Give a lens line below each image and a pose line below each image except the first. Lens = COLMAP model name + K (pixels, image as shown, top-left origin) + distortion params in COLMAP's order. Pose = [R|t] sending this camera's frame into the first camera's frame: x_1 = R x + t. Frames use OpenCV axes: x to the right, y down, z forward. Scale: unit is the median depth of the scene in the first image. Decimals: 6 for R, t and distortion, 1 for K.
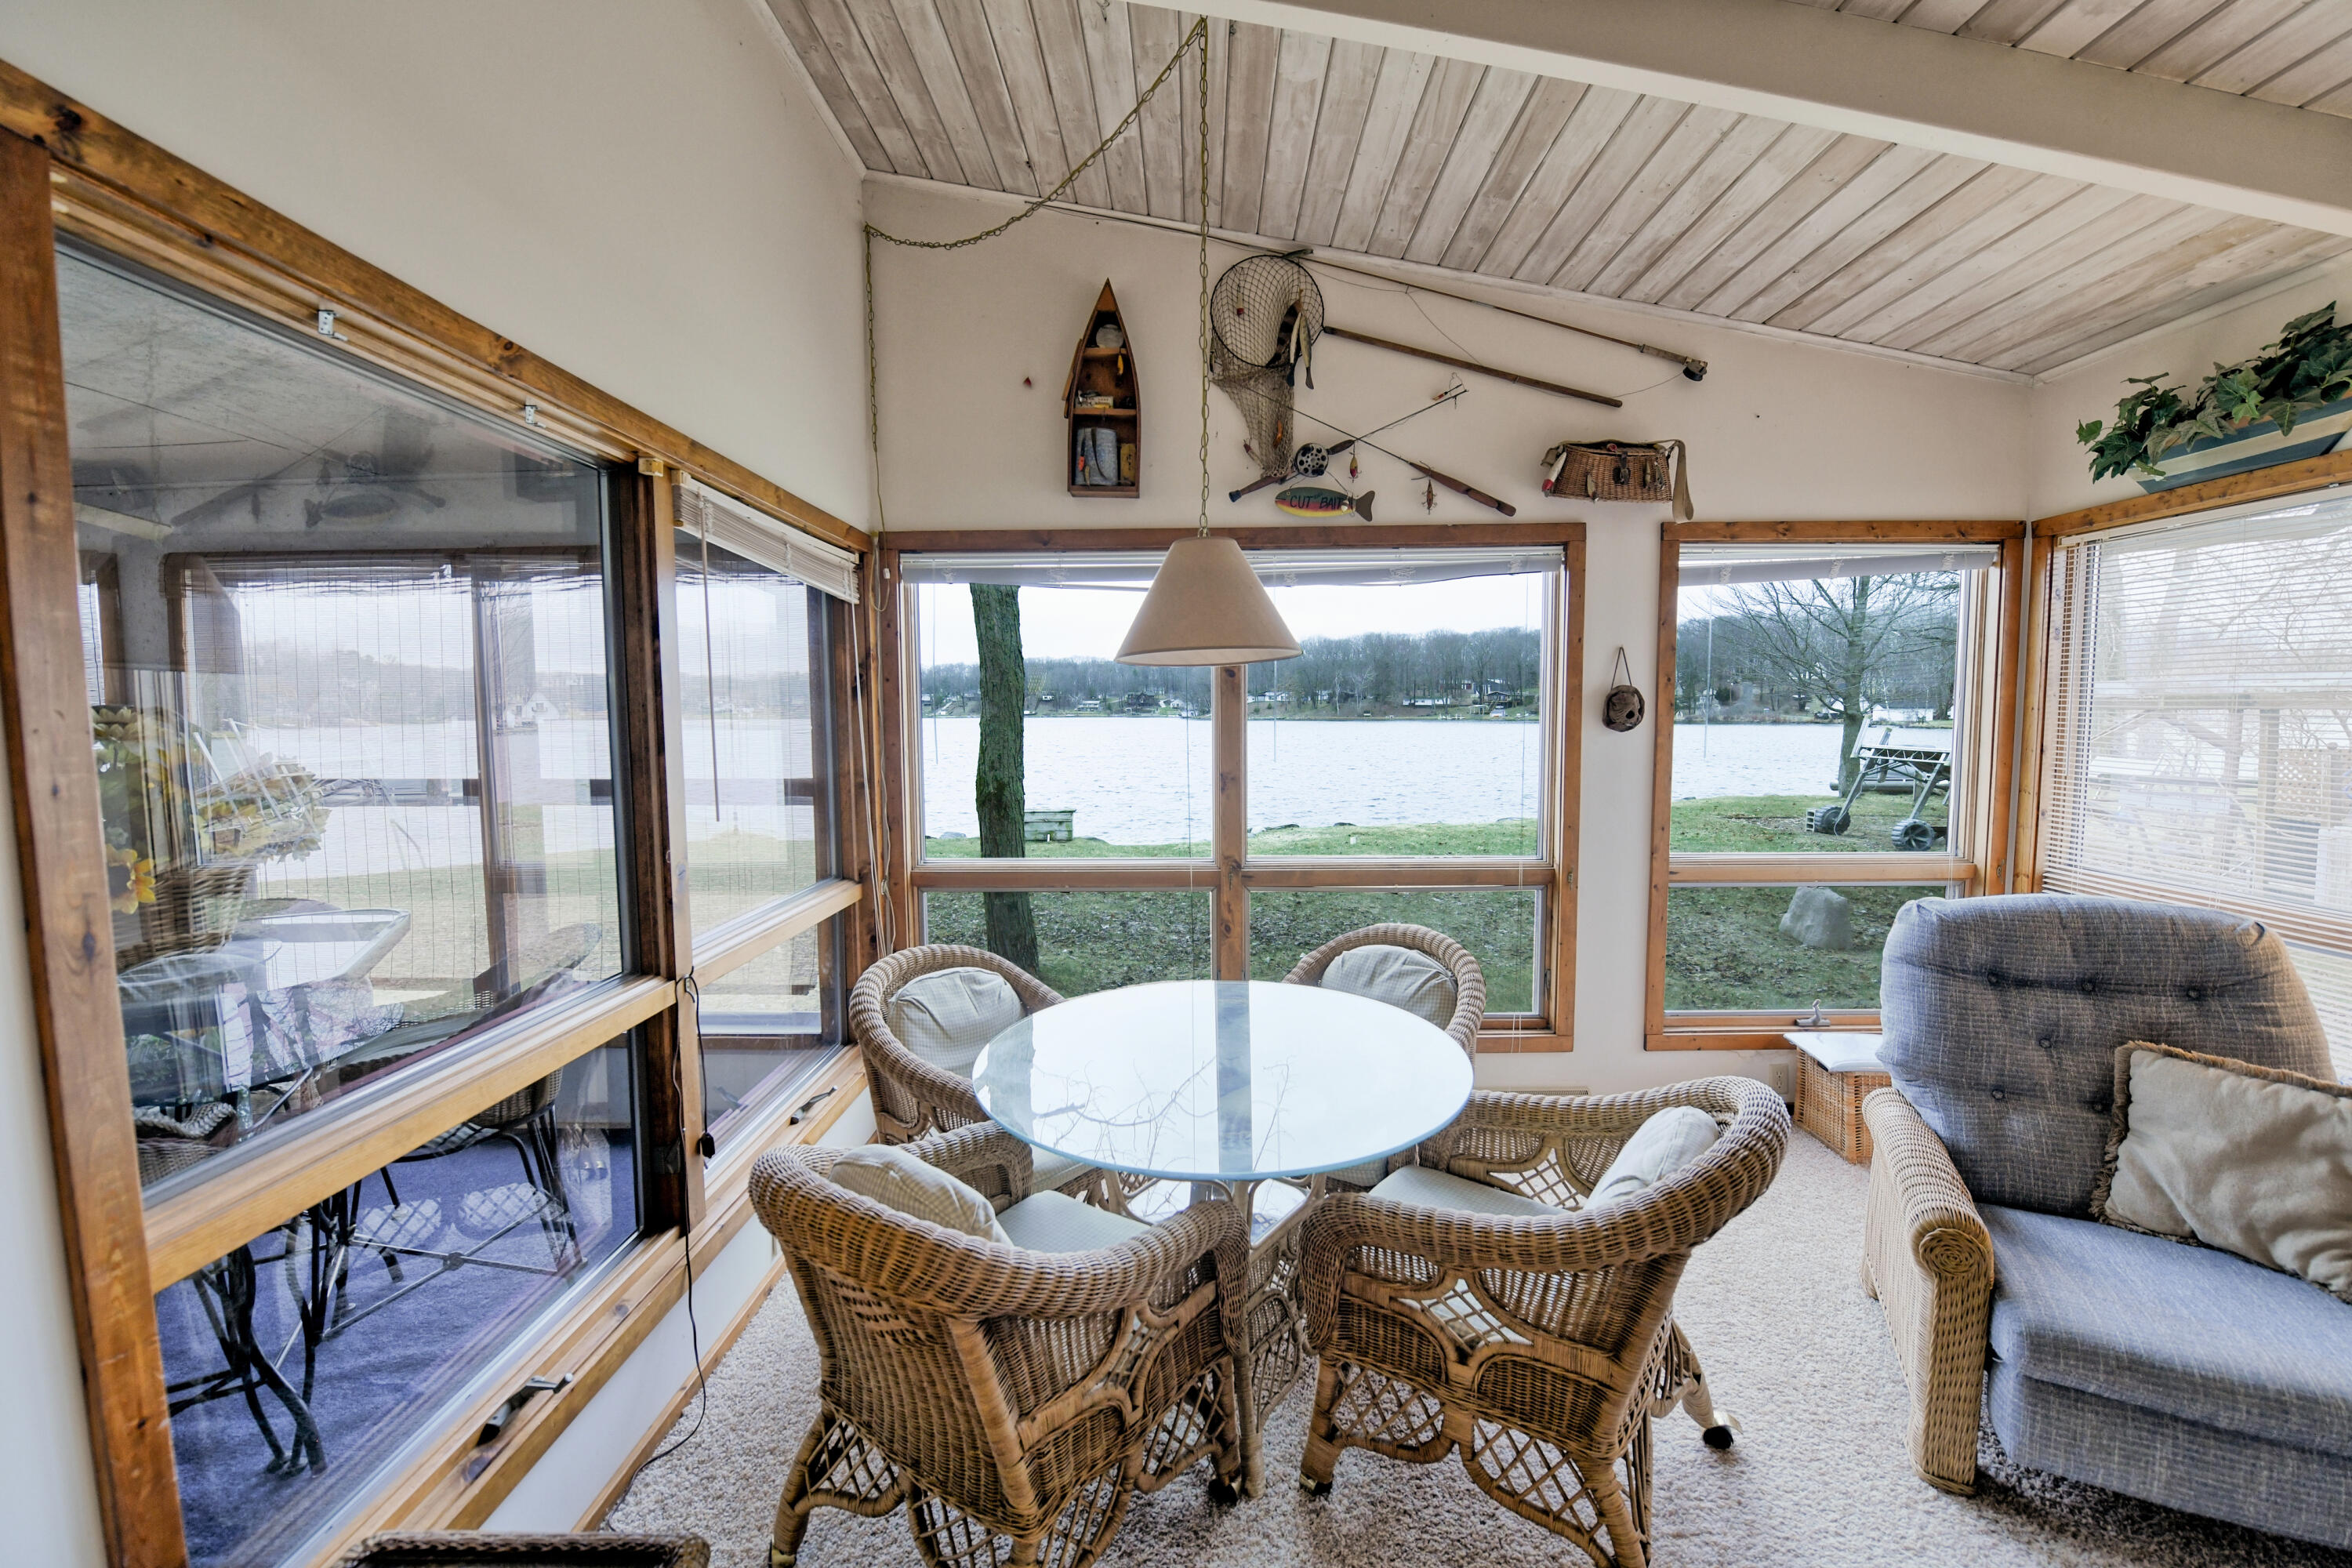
lens RADIAL K [[939.0, 0, 1181.5], [0, 939.0, 783.7], [0, 0, 1]] dist [-0.012057, -0.003404]
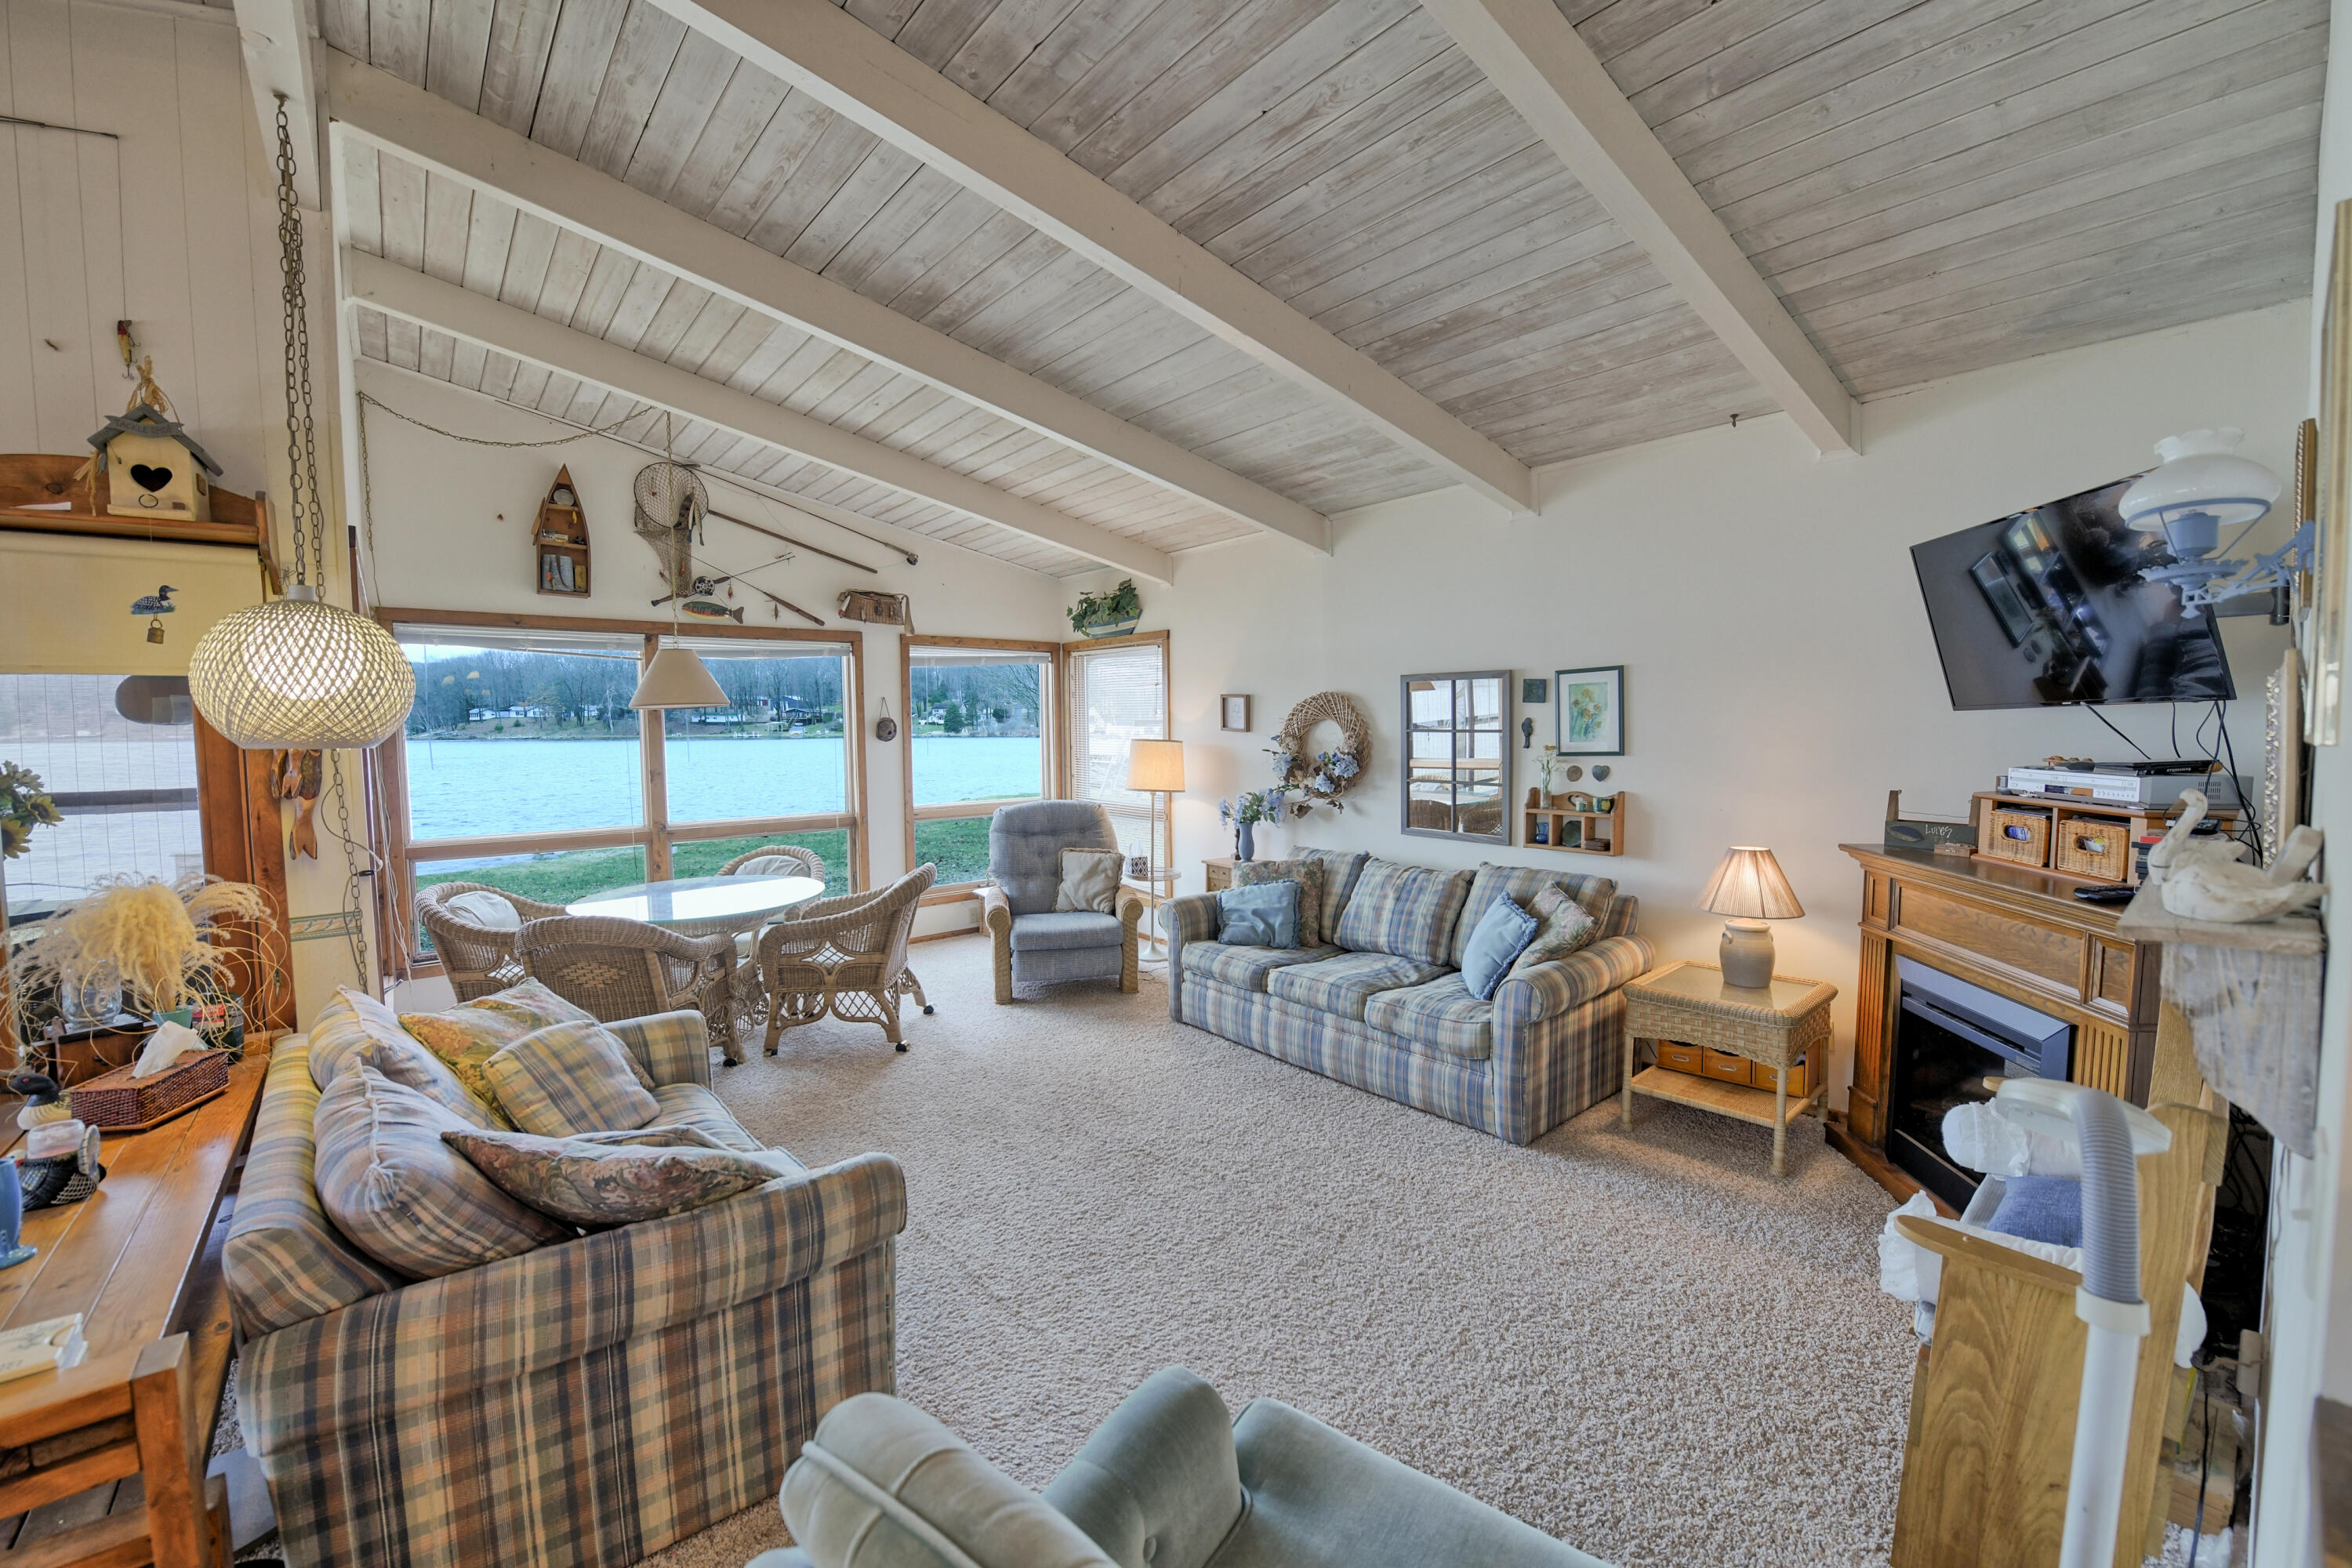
lens RADIAL K [[939.0, 0, 1181.5], [0, 939.0, 783.7], [0, 0, 1]] dist [-0.012057, -0.003404]
pose [[0.755945, -0.041115, 0.653343, -0.338330], [0.052810, 0.998603, 0.001738, 0.060449], [-0.652502, 0.033189, 0.757060, -0.865640]]
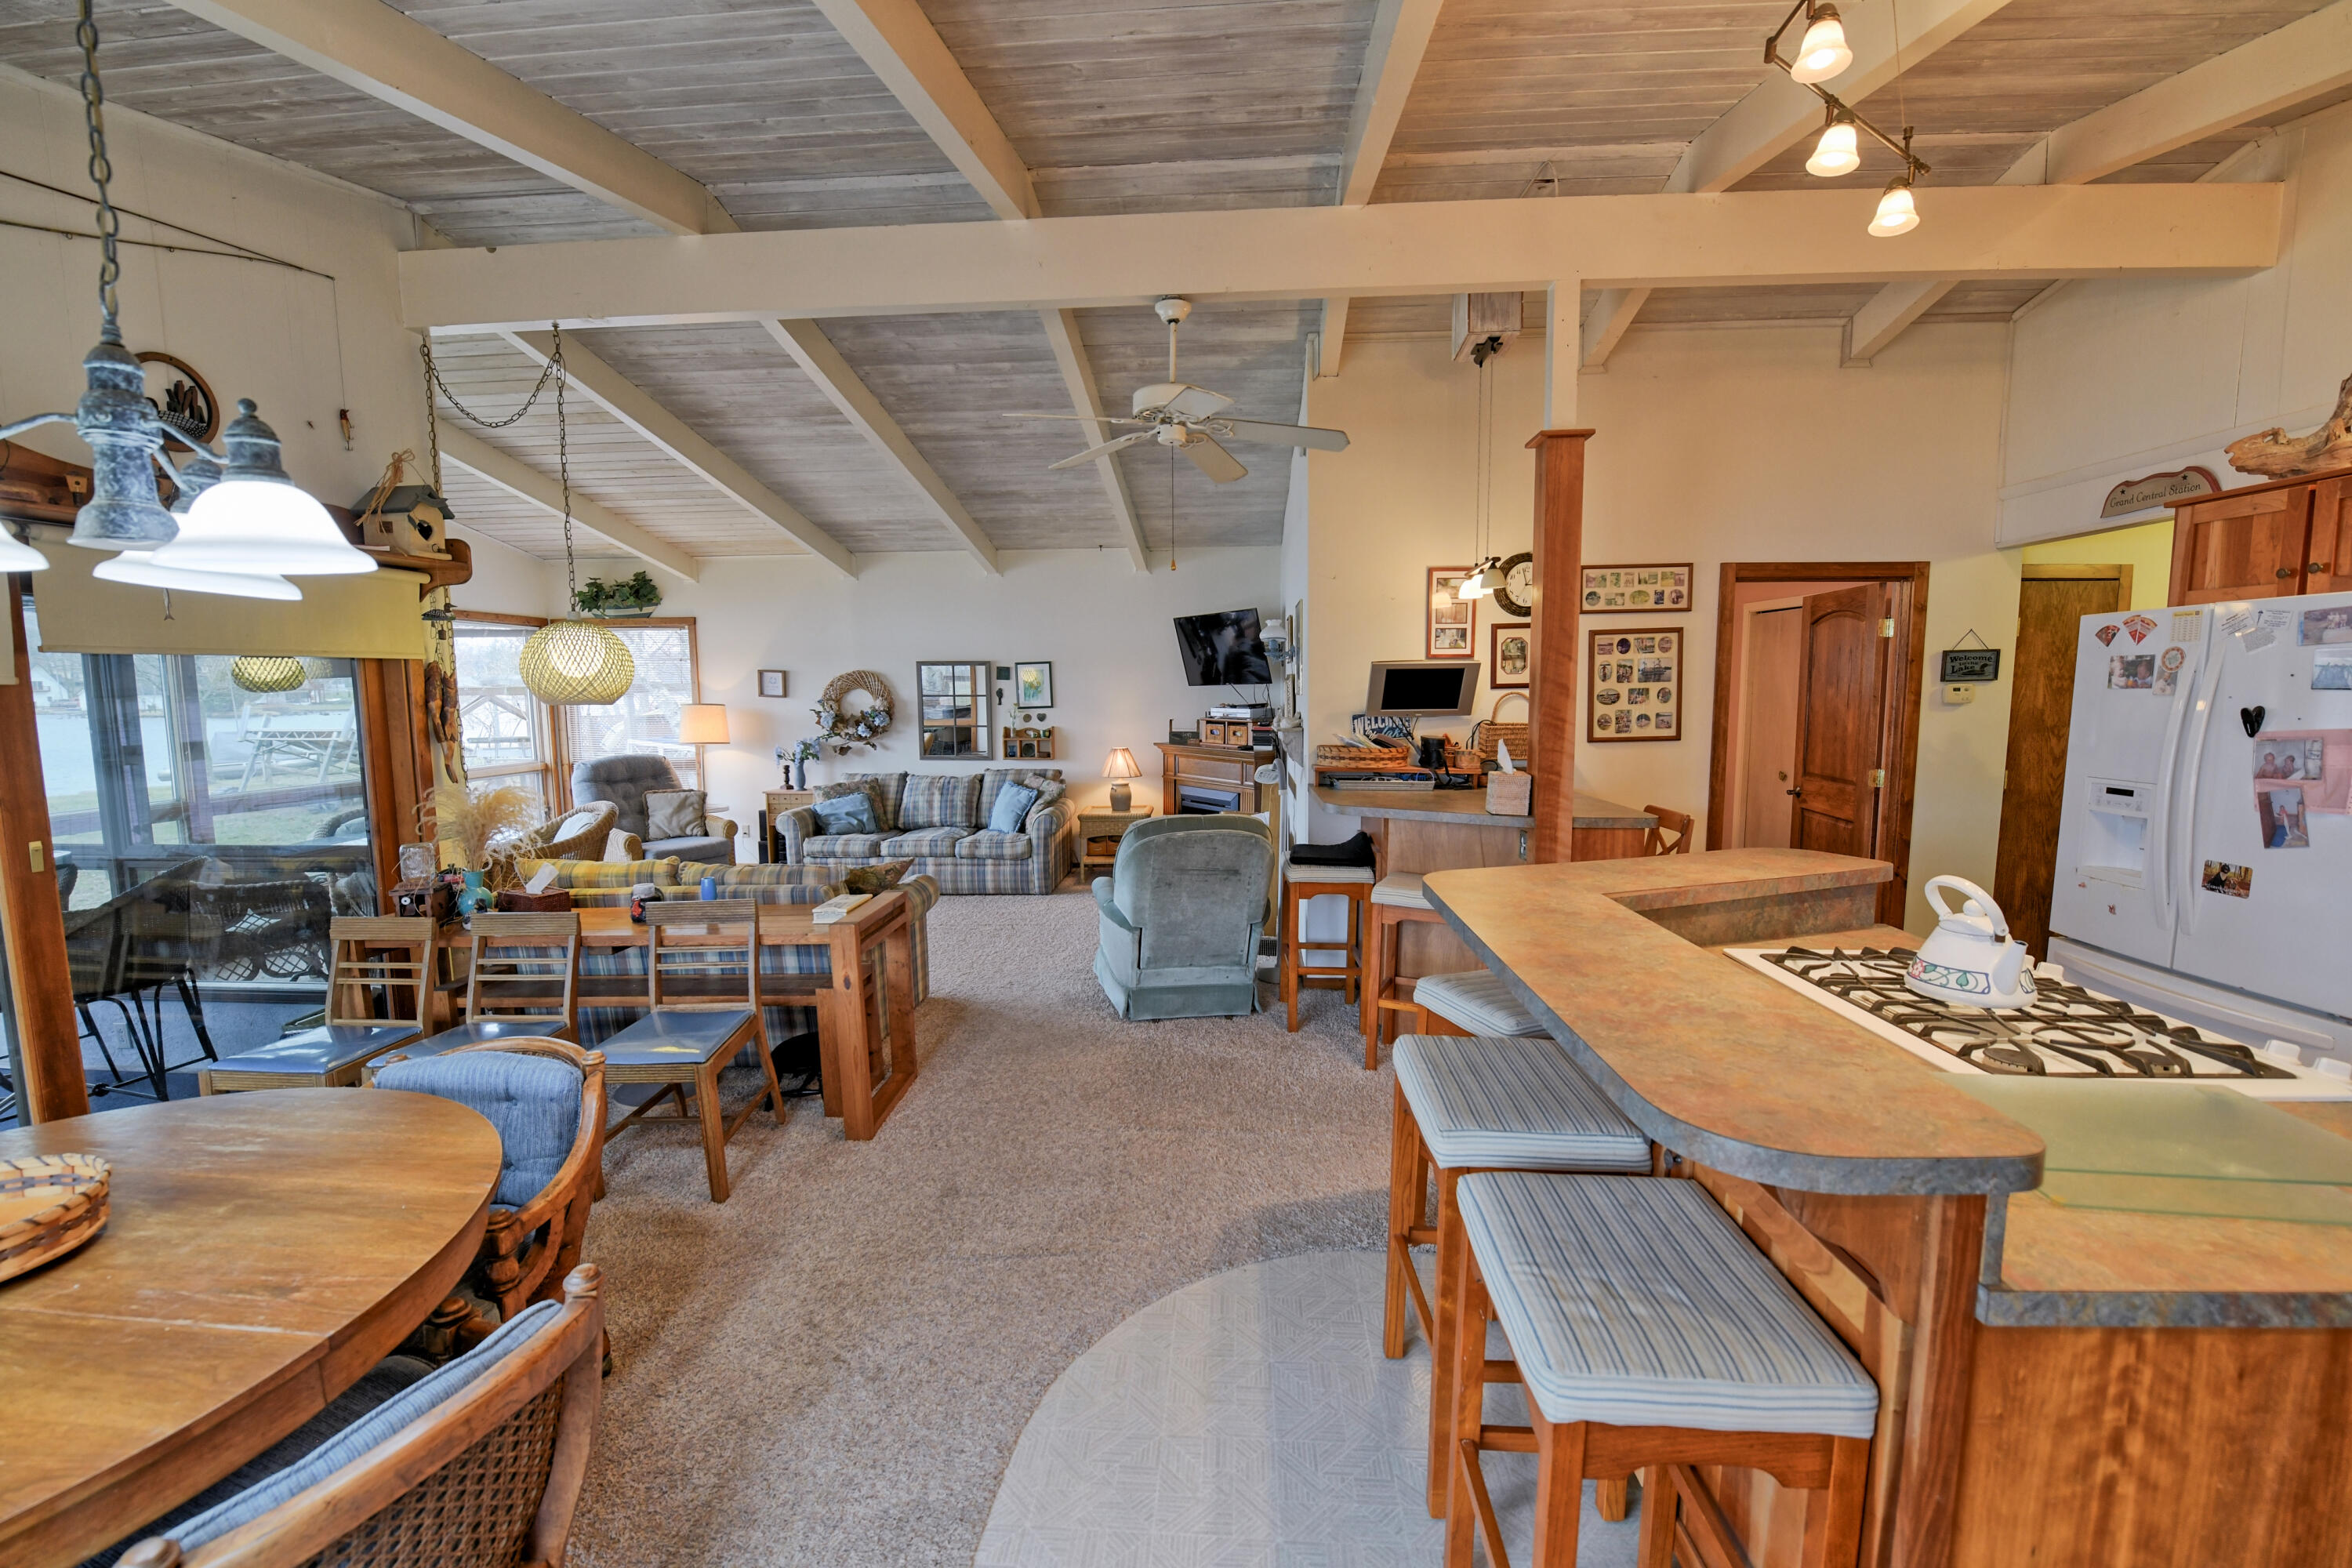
lens RADIAL K [[939.0, 0, 1181.5], [0, 939.0, 783.7], [0, 0, 1]] dist [-0.012057, -0.003404]
pose [[0.048483, -0.096565, 0.994145, -1.487607], [0.080962, 0.992420, 0.092449, 0.053412], [-0.995537, 0.076005, 0.055934, -0.760662]]
